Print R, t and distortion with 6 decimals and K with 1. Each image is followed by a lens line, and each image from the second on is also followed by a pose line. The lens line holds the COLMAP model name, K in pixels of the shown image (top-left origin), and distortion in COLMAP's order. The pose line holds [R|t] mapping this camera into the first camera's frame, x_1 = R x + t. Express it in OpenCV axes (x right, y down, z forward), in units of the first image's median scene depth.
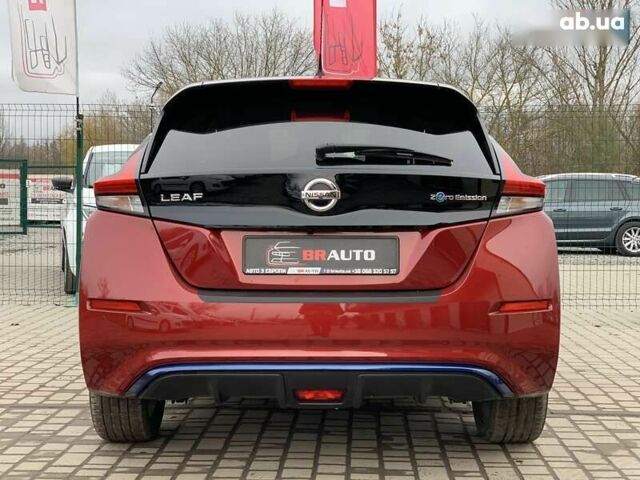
lens RADIAL K [[956.3, 0, 325.7], [0, 956.3, 240.1], [0, 0, 1]] dist [0.165383, -0.628867]
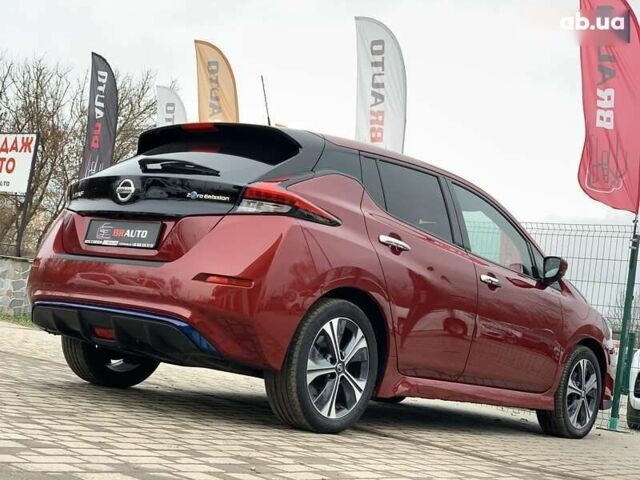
lens RADIAL K [[958.1, 0, 321.8], [0, 958.1, 240.0], [0, 0, 1]] dist [0.158600, -0.590638]
pose [[0.762820, 0.036733, -0.645567, 0.945589], [-0.164495, 0.976562, -0.138806, 0.145265], [0.625338, 0.212077, 0.750984, 0.105222]]
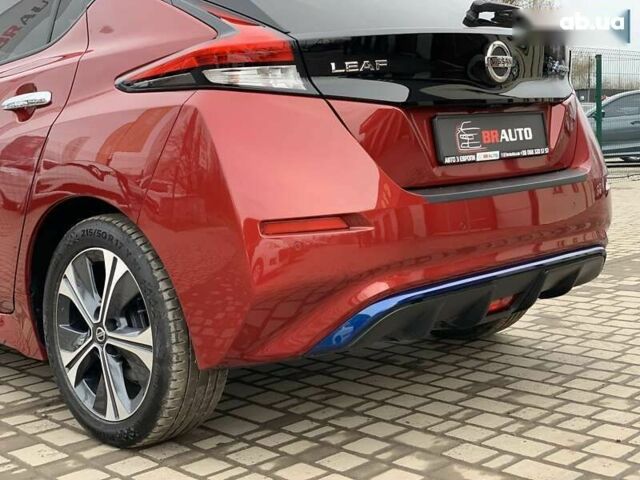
lens RADIAL K [[958.1, 0, 321.8], [0, 958.1, 240.0], [0, 0, 1]] dist [0.158600, -0.590638]
pose [[0.701102, -0.118734, 0.703106, -0.588965], [0.080738, 0.992917, 0.087167, 0.016733], [-0.708475, -0.004346, 0.705722, 0.435182]]
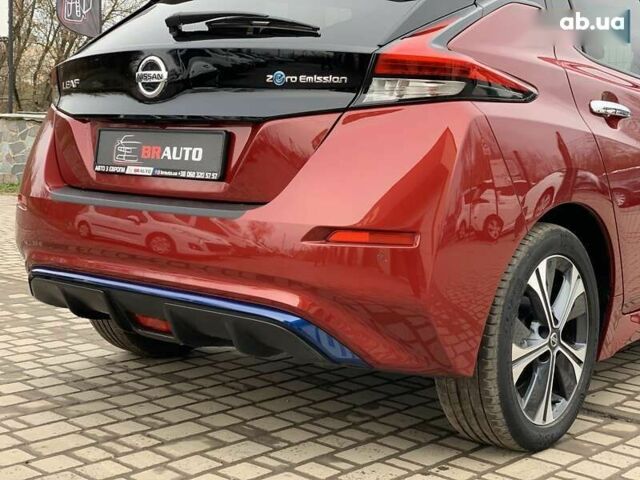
lens RADIAL K [[958.1, 0, 321.8], [0, 958.1, 240.0], [0, 0, 1]] dist [0.158600, -0.590638]
pose [[0.762807, 0.085104, -0.641002, 0.527882], [-0.054753, 0.996242, 0.067112, 0.022685], [0.644304, -0.016097, 0.764600, 0.389746]]
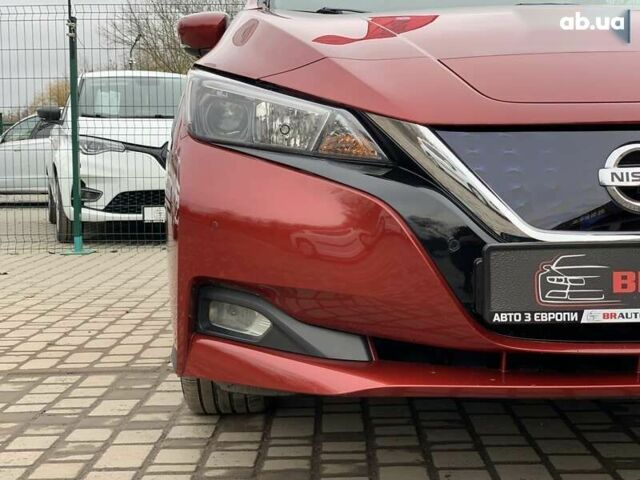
lens RADIAL K [[958.1, 0, 321.8], [0, 958.1, 240.0], [0, 0, 1]] dist [0.158600, -0.590638]
pose [[0.999533, -0.023734, 0.019231, -0.140257], [0.023069, 0.999152, 0.034111, 0.072073], [-0.020024, -0.033651, 0.999233, 0.383414]]
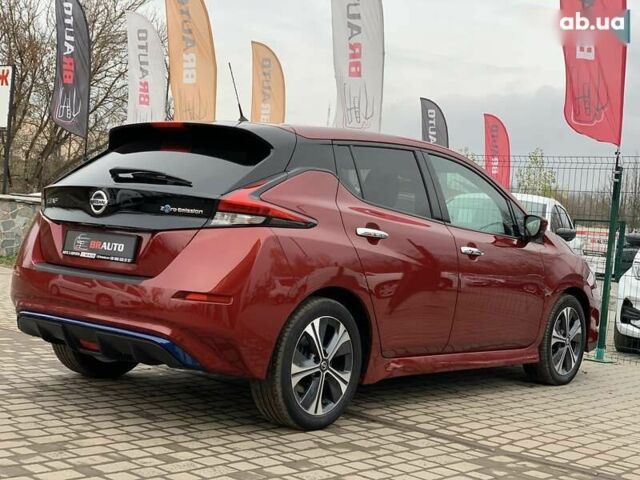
lens RADIAL K [[956.2, 0, 320.0], [0, 956.2, 240.0], [0, 0, 1]] dist [0.178631, -0.672737]
pose [[0.769070, 0.066945, -0.635650, 0.954386], [-0.106062, 0.994079, -0.023631, 0.006024], [0.630304, 0.085592, 0.771616, 0.096767]]
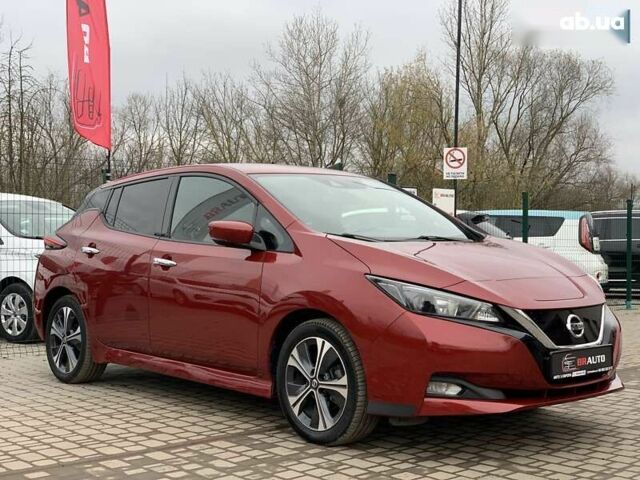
lens RADIAL K [[956.3, 0, 325.7], [0, 956.3, 240.1], [0, 0, 1]] dist [0.165383, -0.628867]
pose [[0.731828, -0.008621, 0.681435, -1.061289], [0.036059, 0.999009, -0.026086, -0.026357], [-0.680535, 0.043662, 0.731414, 0.106235]]
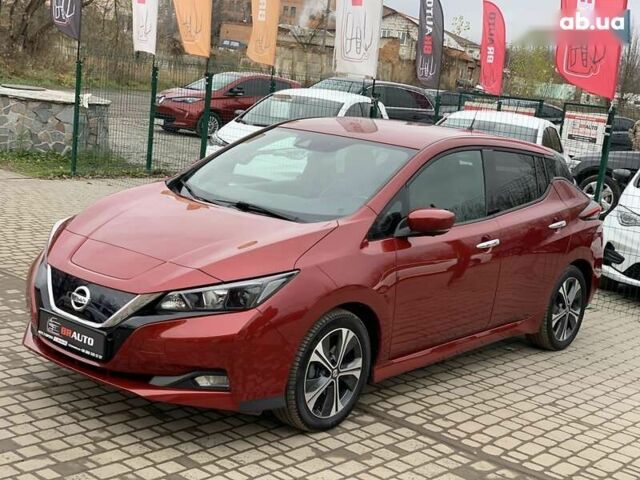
lens RADIAL K [[953.3, 0, 320.0], [0, 953.3, 240.0], [0, 0, 1]] dist [0.183064, -0.665578]
pose [[0.775082, 0.181798, -0.605142, 0.948735], [-0.129655, 0.983096, 0.129278, -0.203179], [0.618415, -0.021741, 0.785551, 0.033861]]
